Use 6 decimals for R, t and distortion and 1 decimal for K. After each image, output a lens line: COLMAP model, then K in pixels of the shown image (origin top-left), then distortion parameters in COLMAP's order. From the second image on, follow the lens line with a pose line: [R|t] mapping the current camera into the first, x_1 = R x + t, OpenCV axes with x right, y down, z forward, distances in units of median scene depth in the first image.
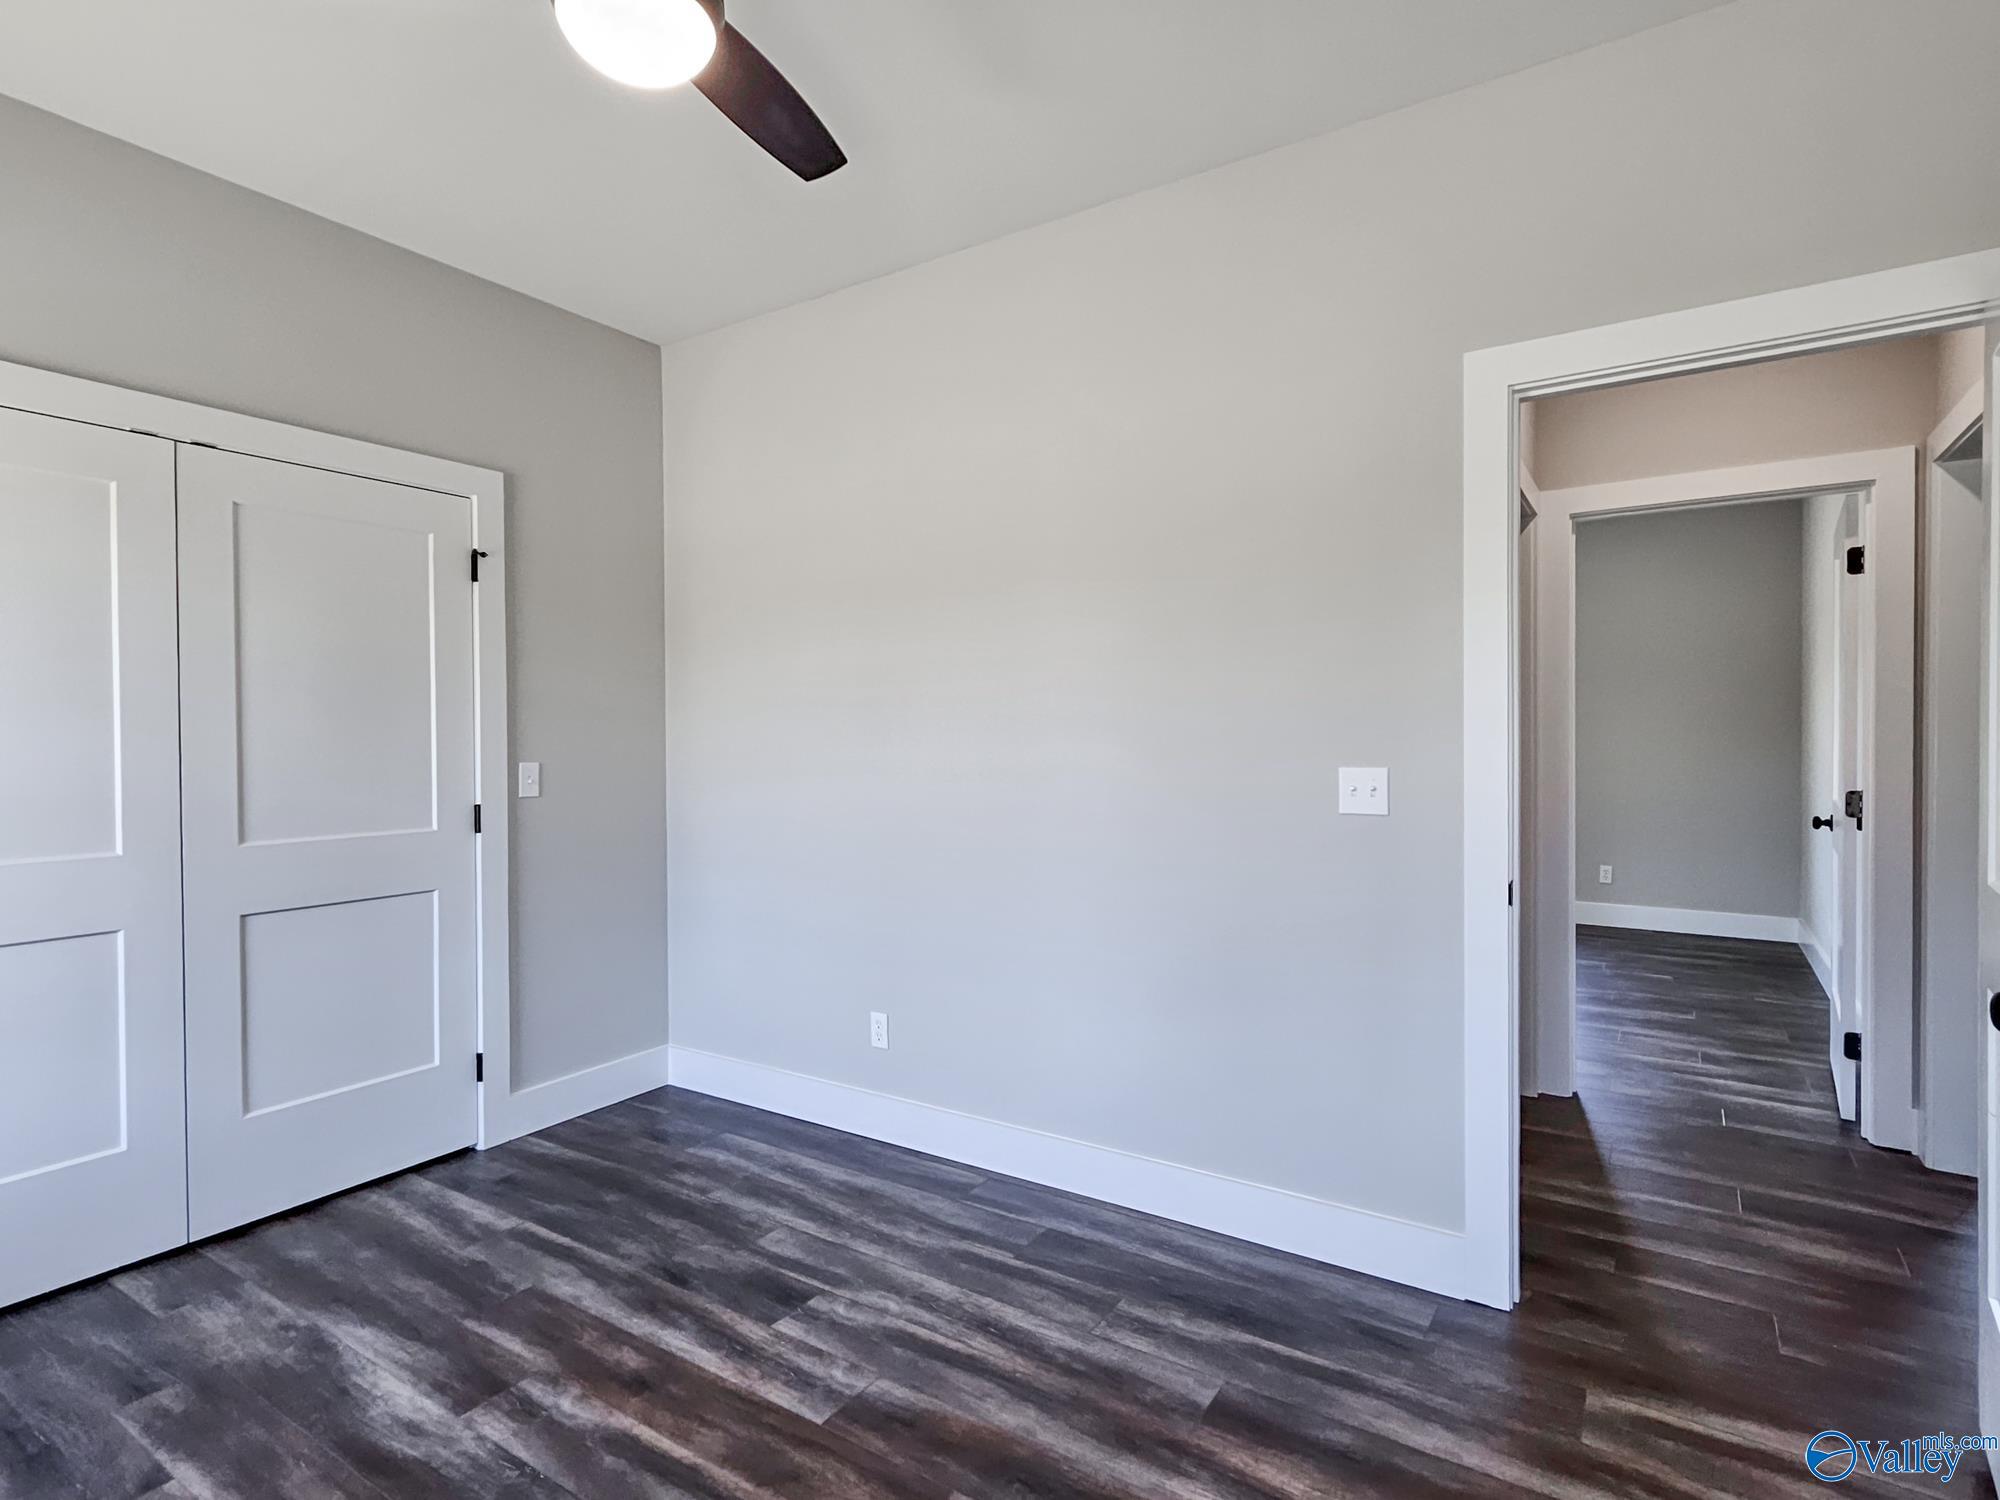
lens RADIAL K [[1026.6, 0, 997.8], [0, 1026.6, 748.4], [0, 0, 1]] dist [0.003286, -0.001137]
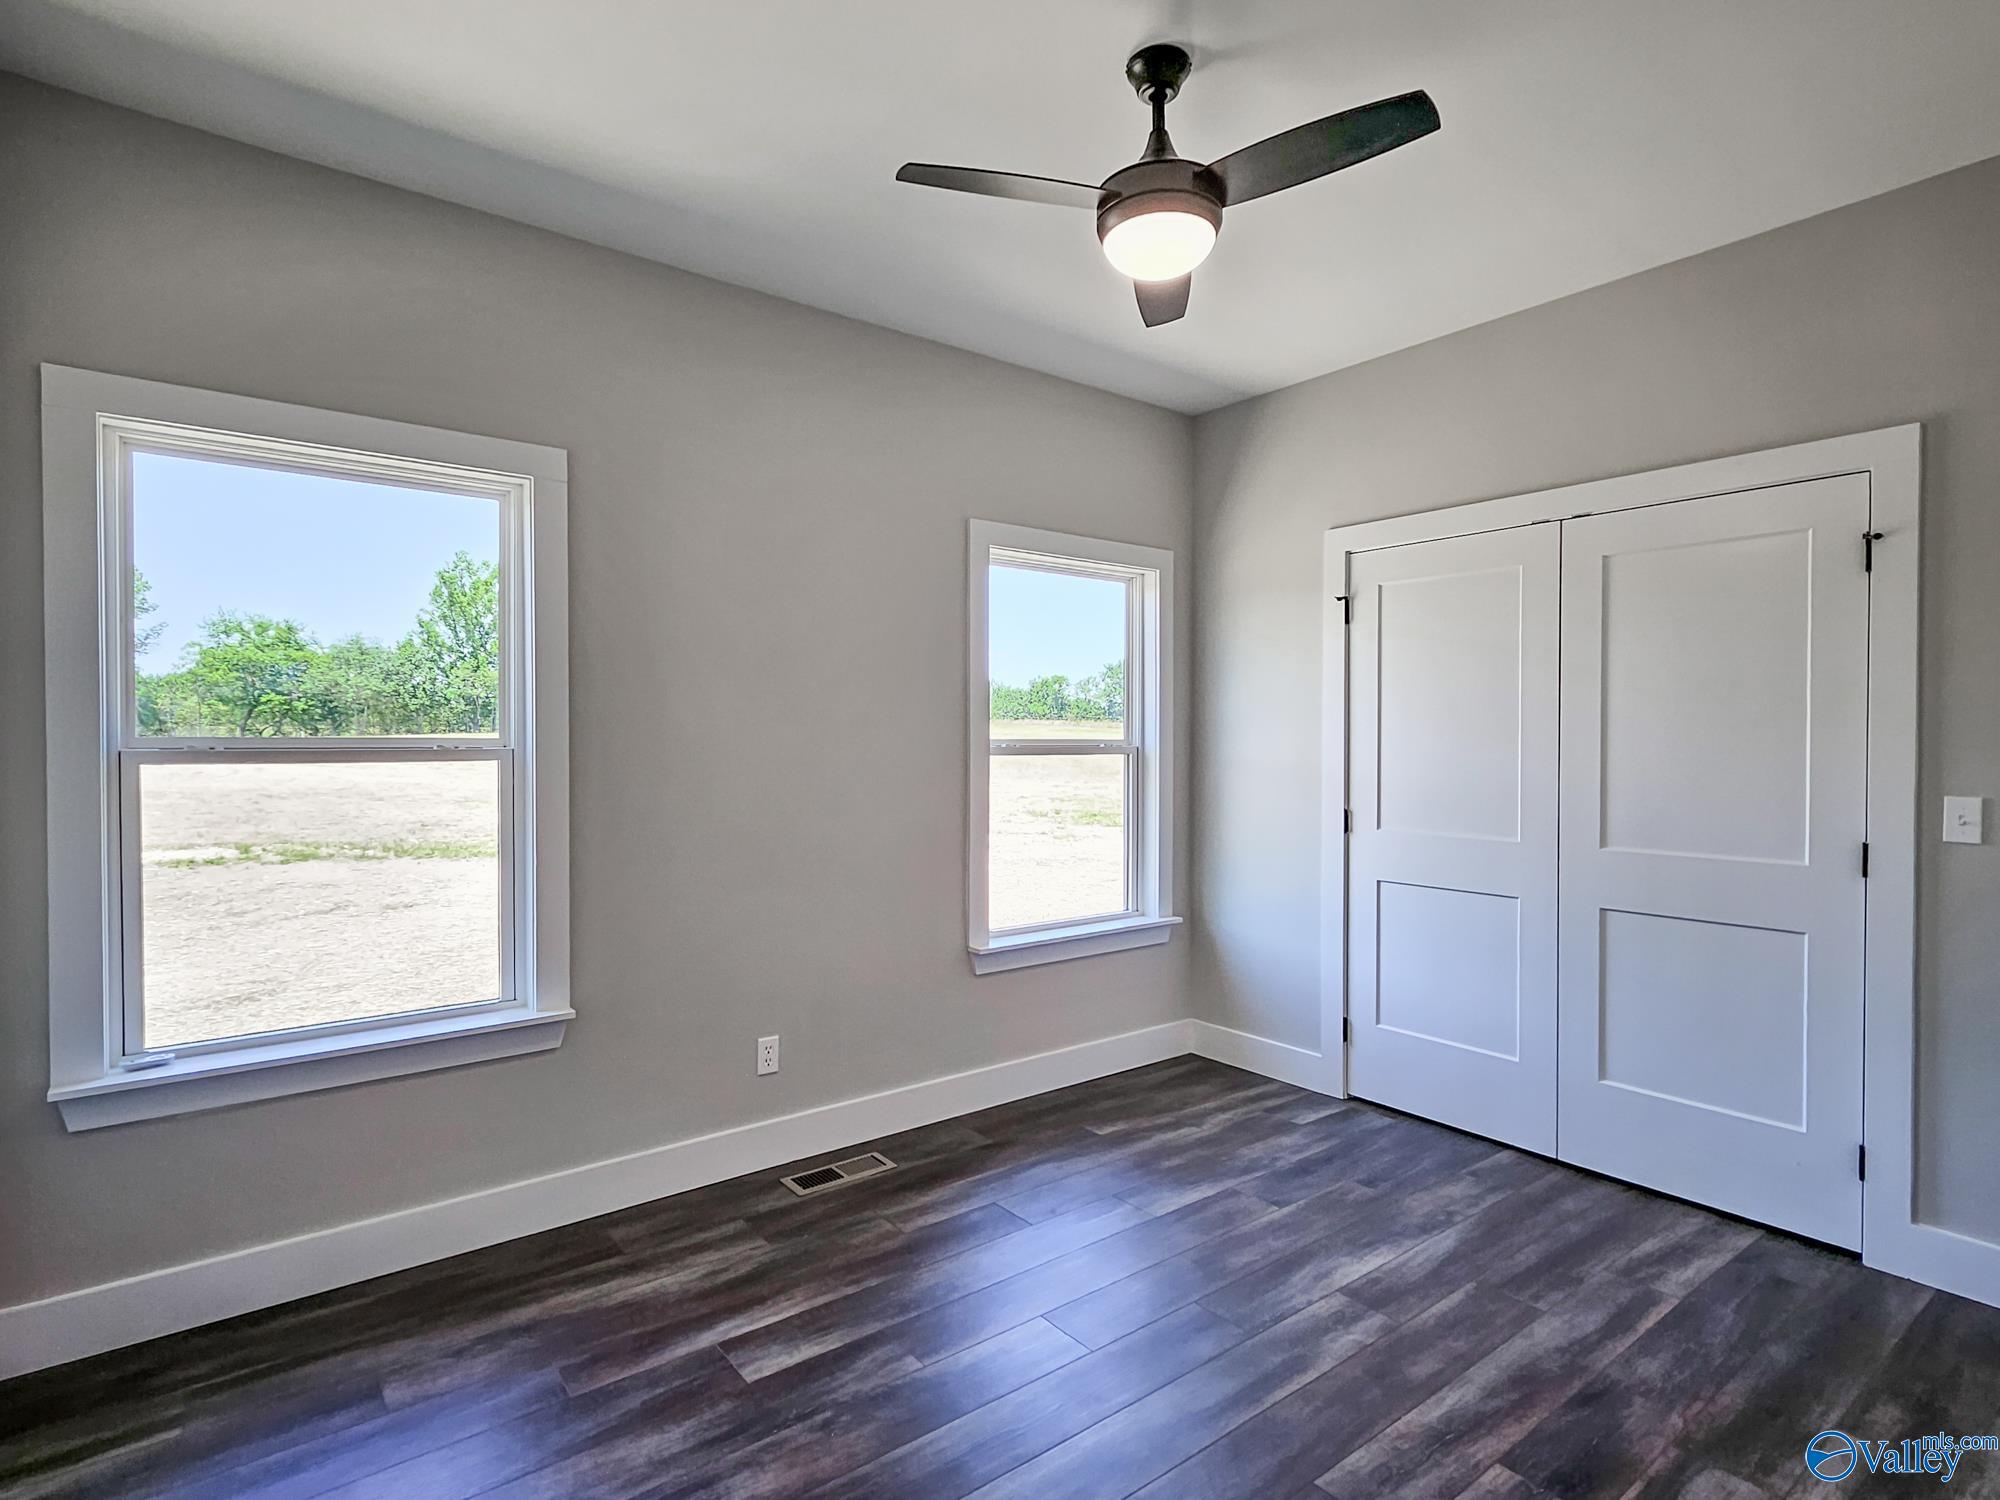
lens RADIAL K [[1026.6, 0, 997.8], [0, 1026.6, 748.4], [0, 0, 1]] dist [0.003286, -0.001137]
pose [[-0.323939, 0.015042, -0.945958, 0.562364], [-0.010329, 0.999758, 0.019434, -0.033946], [0.946022, 0.016066, -0.323705, 0.690300]]
